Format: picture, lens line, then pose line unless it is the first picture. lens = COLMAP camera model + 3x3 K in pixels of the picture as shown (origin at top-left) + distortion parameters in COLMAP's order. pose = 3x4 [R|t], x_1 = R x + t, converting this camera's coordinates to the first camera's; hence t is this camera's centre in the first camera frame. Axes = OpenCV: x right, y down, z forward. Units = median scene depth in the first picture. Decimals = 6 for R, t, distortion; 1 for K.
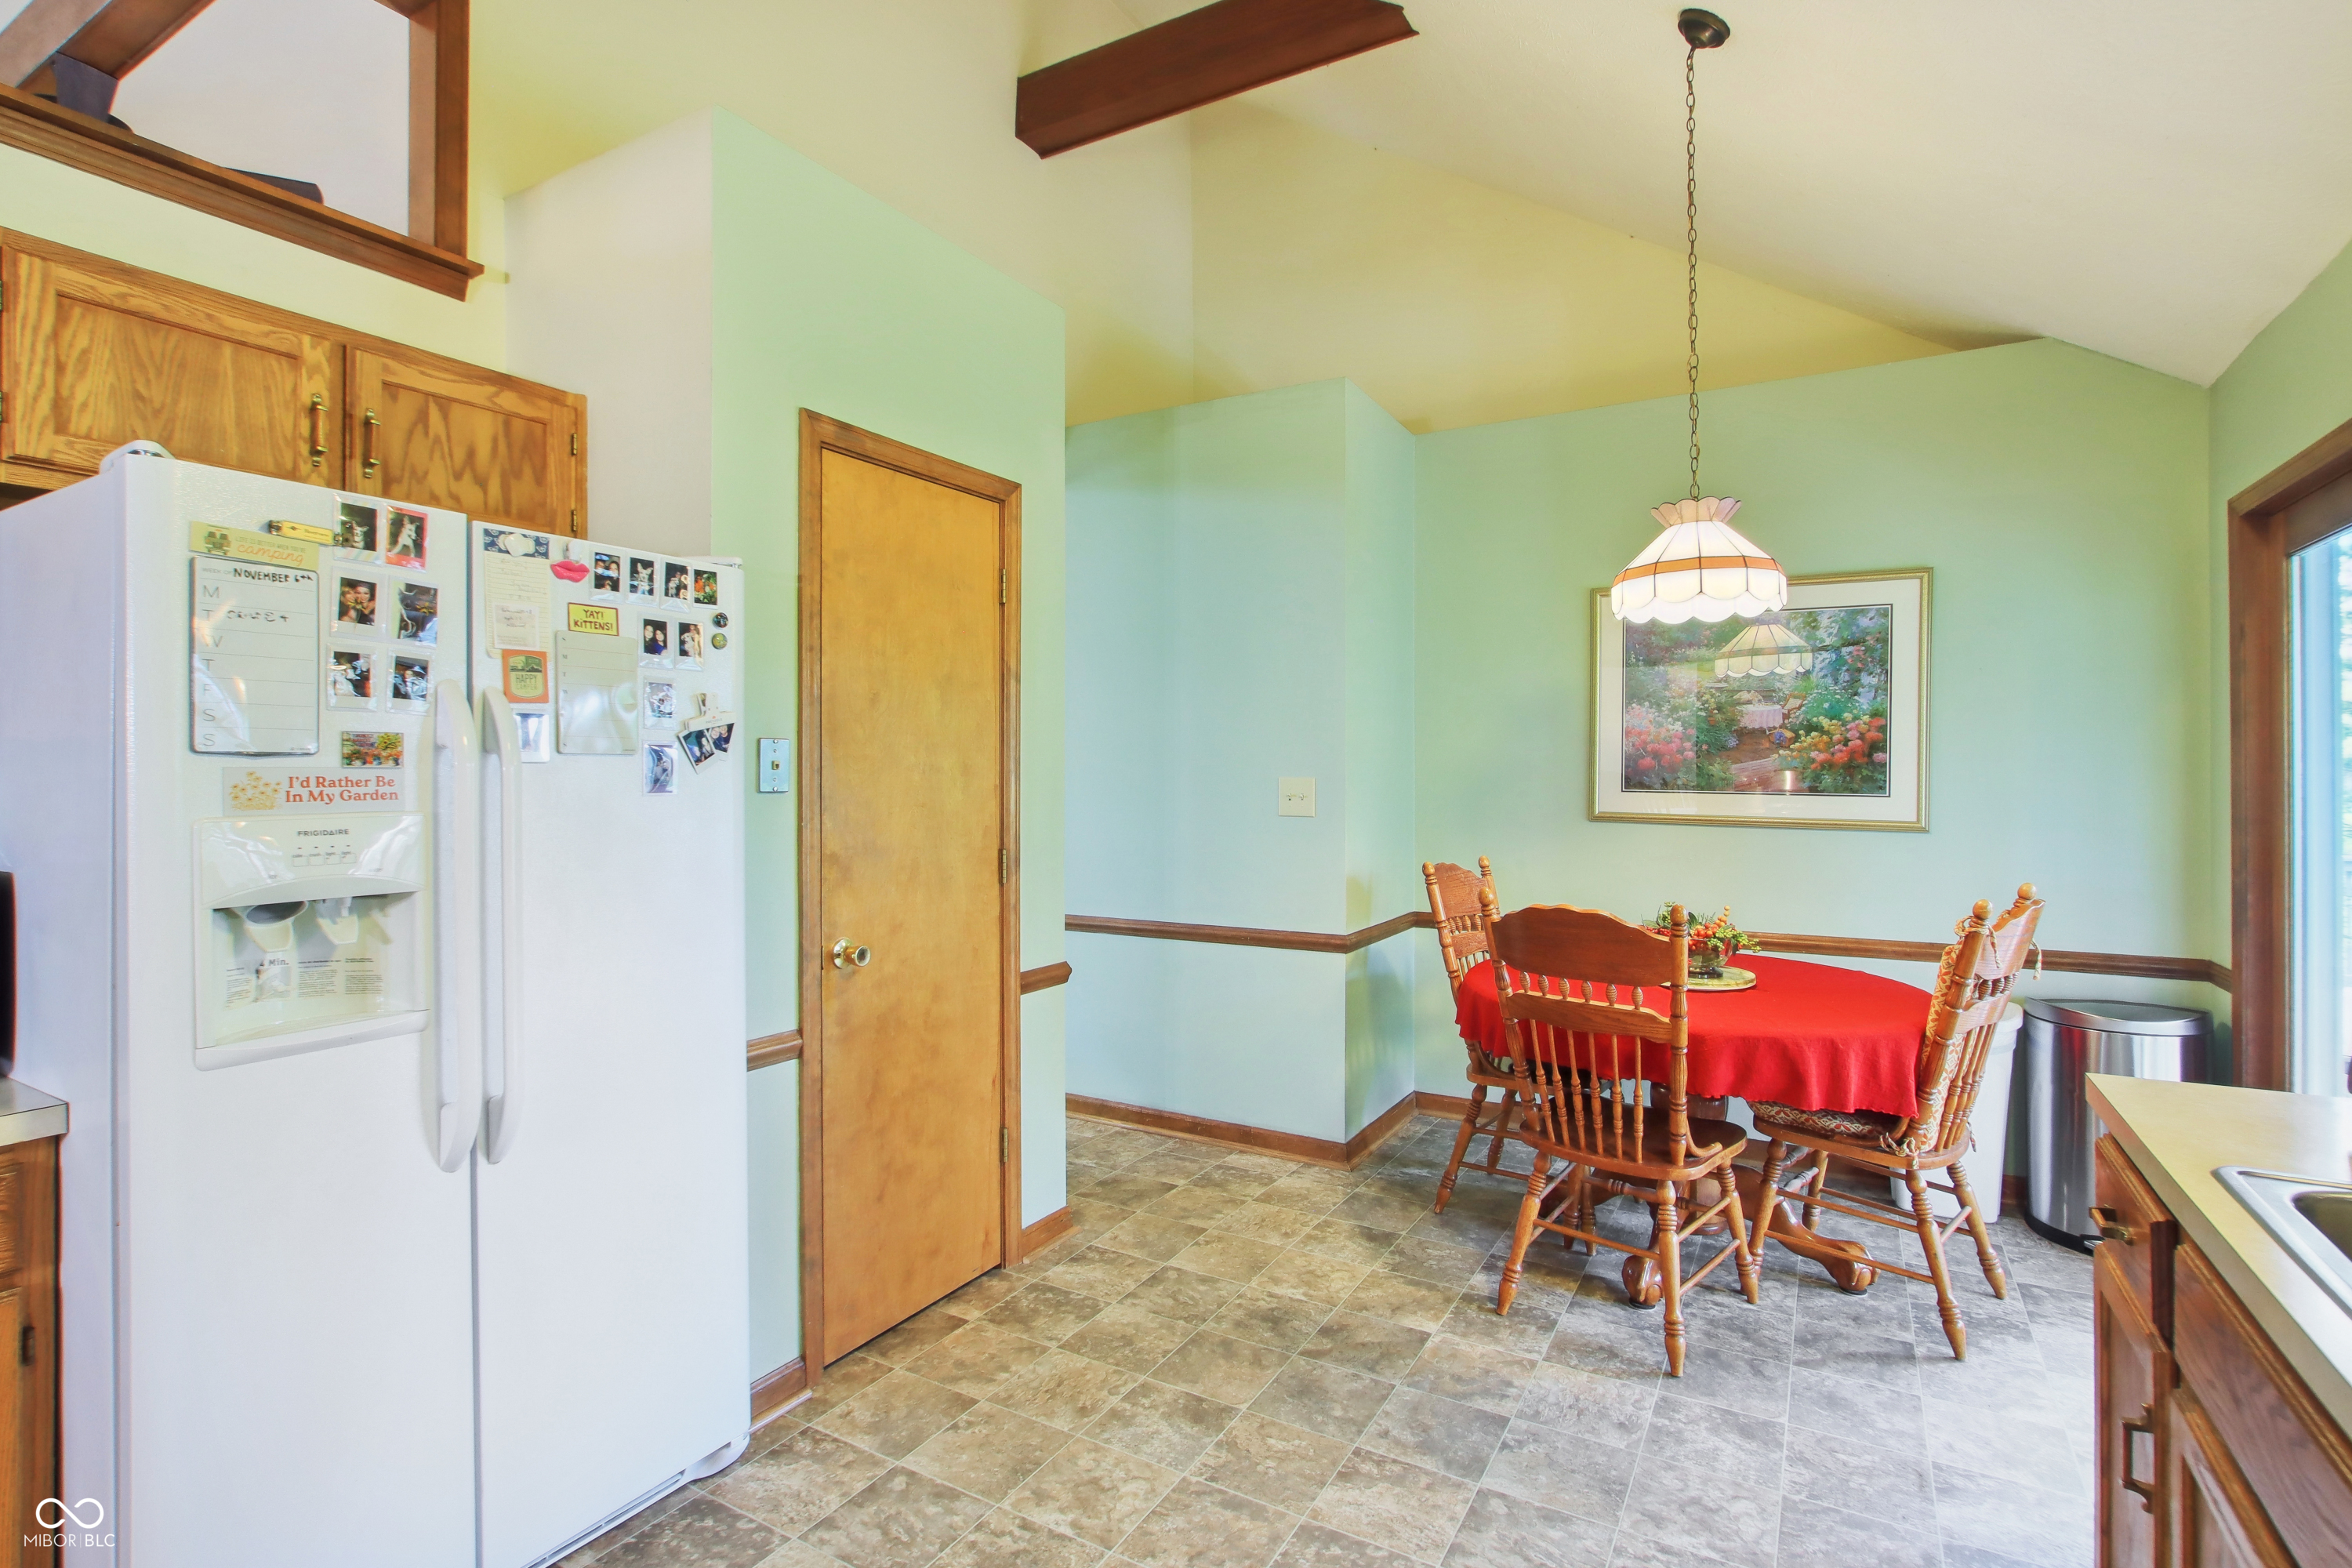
lens RADIAL K [[1118.4, 0, 1184.3], [0, 1118.4, 769.0], [0, 0, 1]] dist [-0.010872, 0.000395]
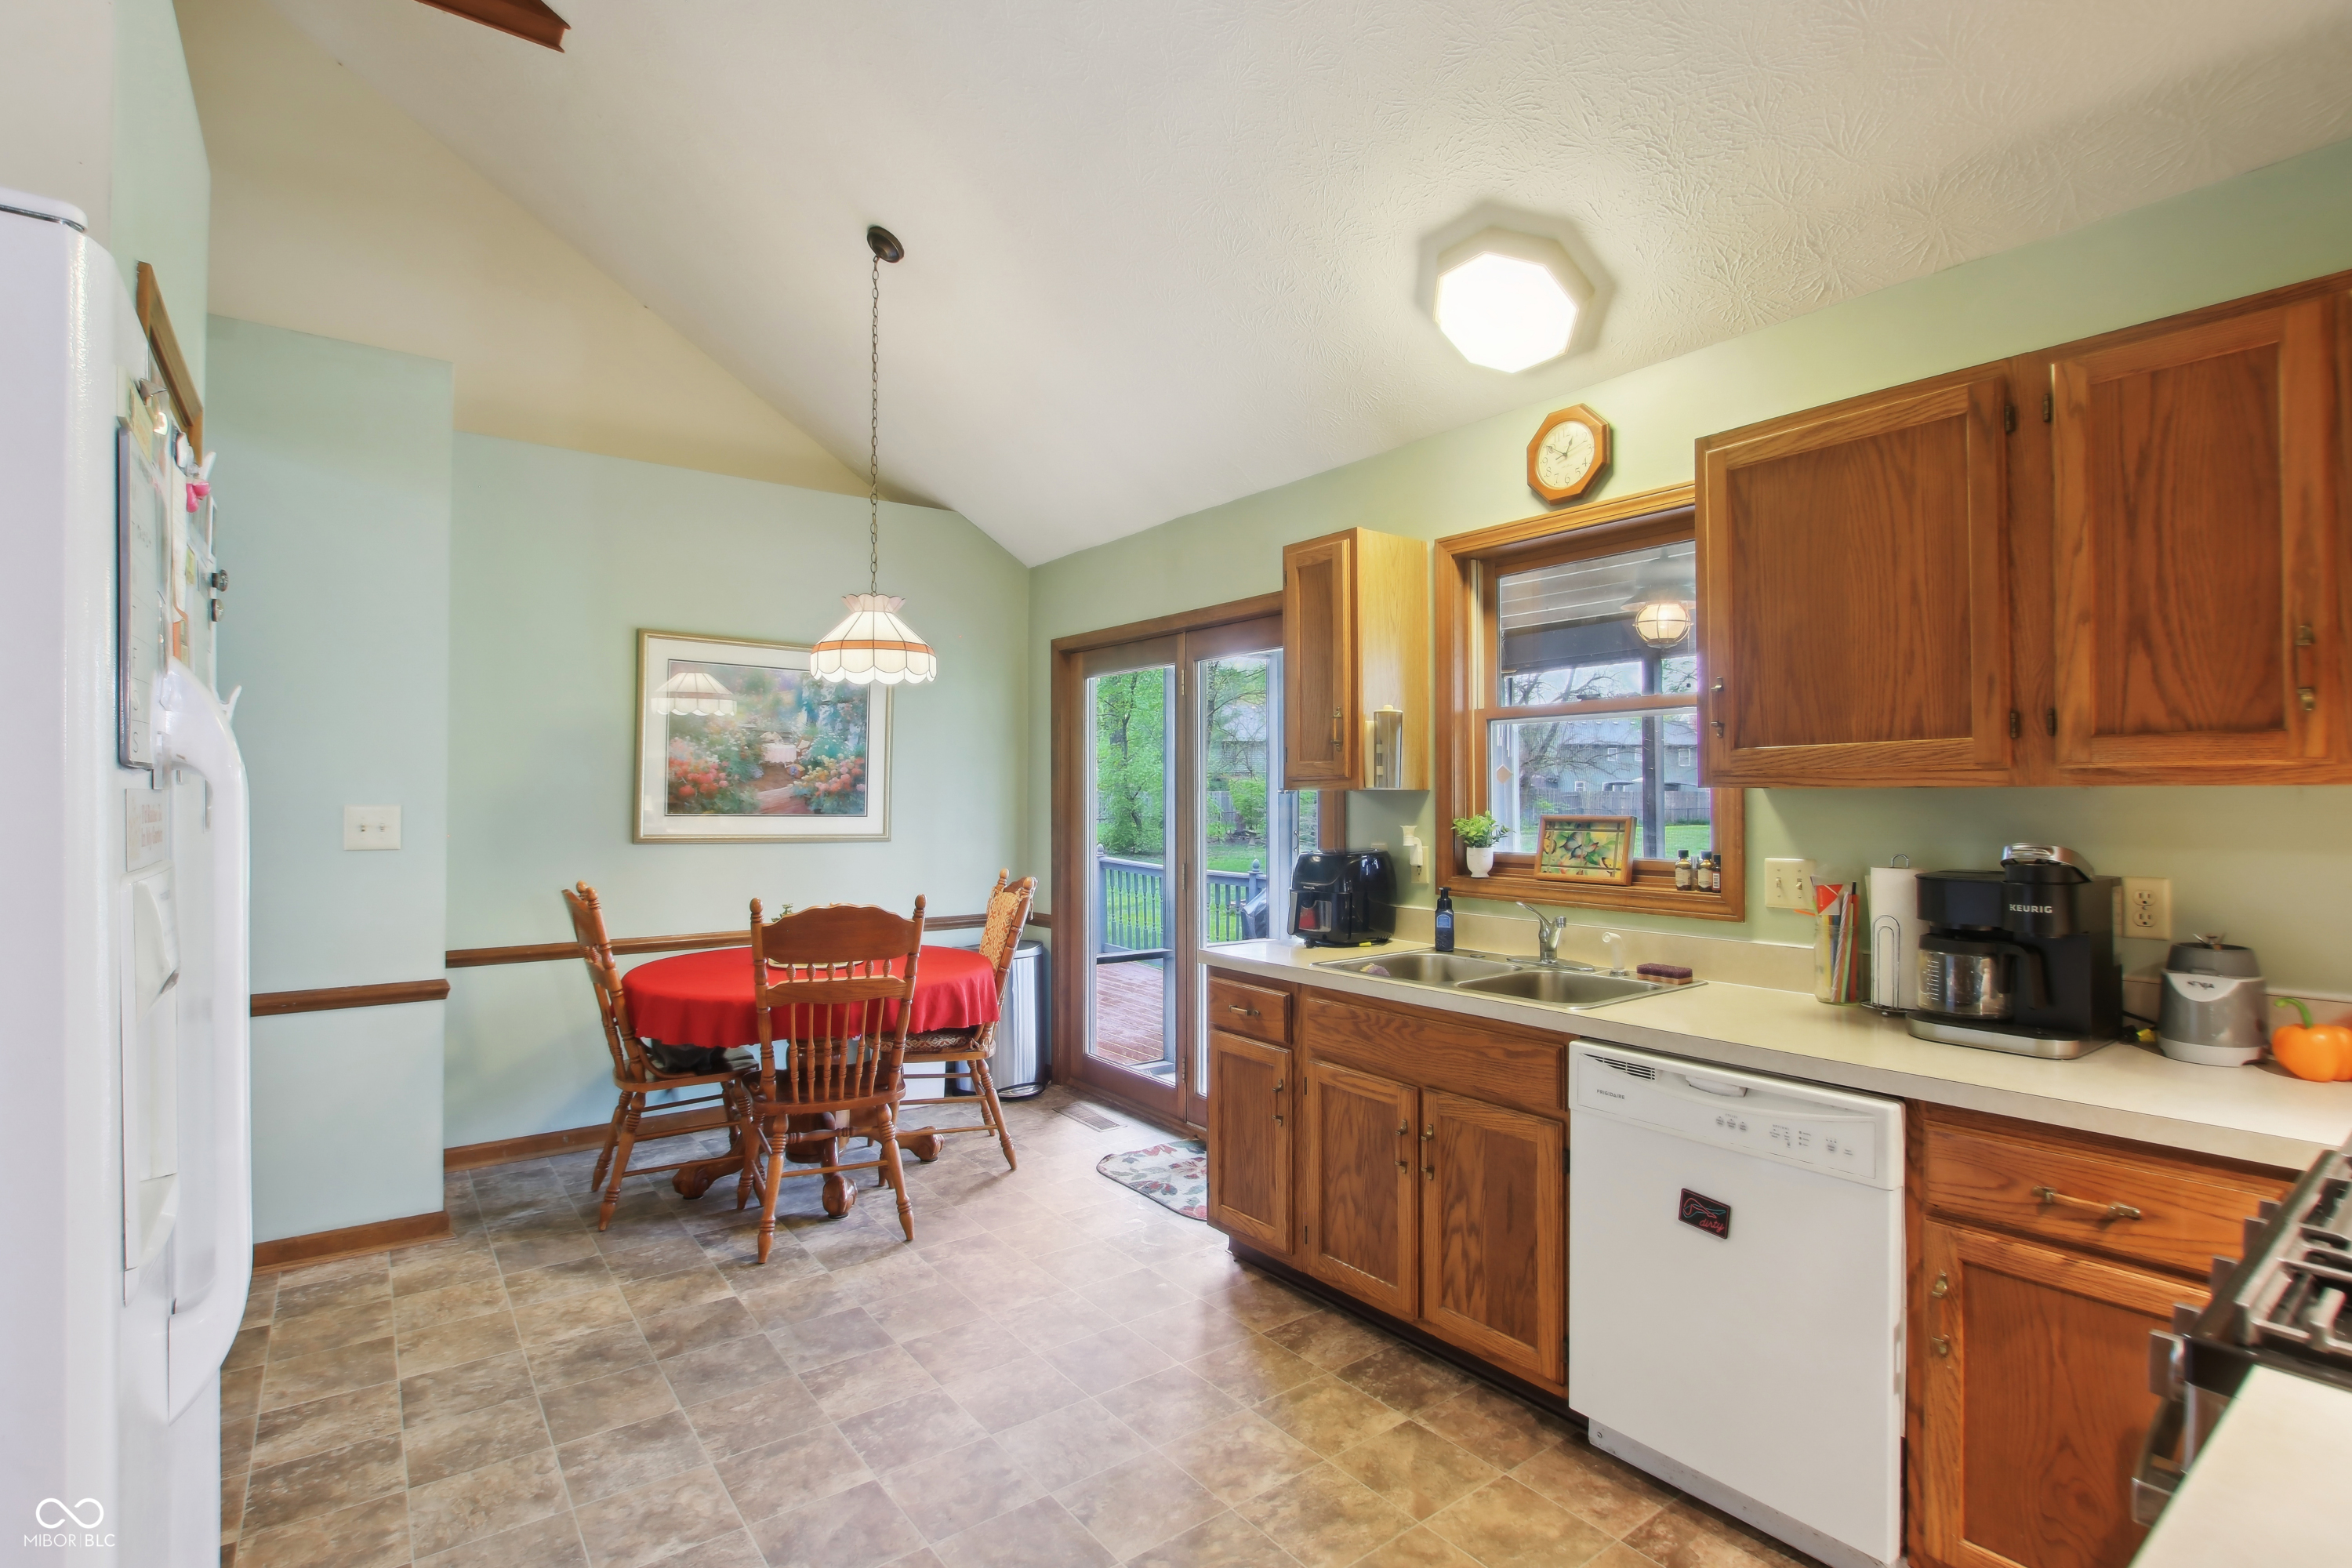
lens RADIAL K [[1139.2, 0, 1189.1], [0, 1139.2, 784.1], [0, 0, 1]] dist [-0.015490, 0.000367]
pose [[0.384160, 0.011238, 0.923198, -0.567006], [-0.003634, 0.999937, -0.010660, -0.001216], [-0.923260, 0.000740, 0.384176, 0.116022]]
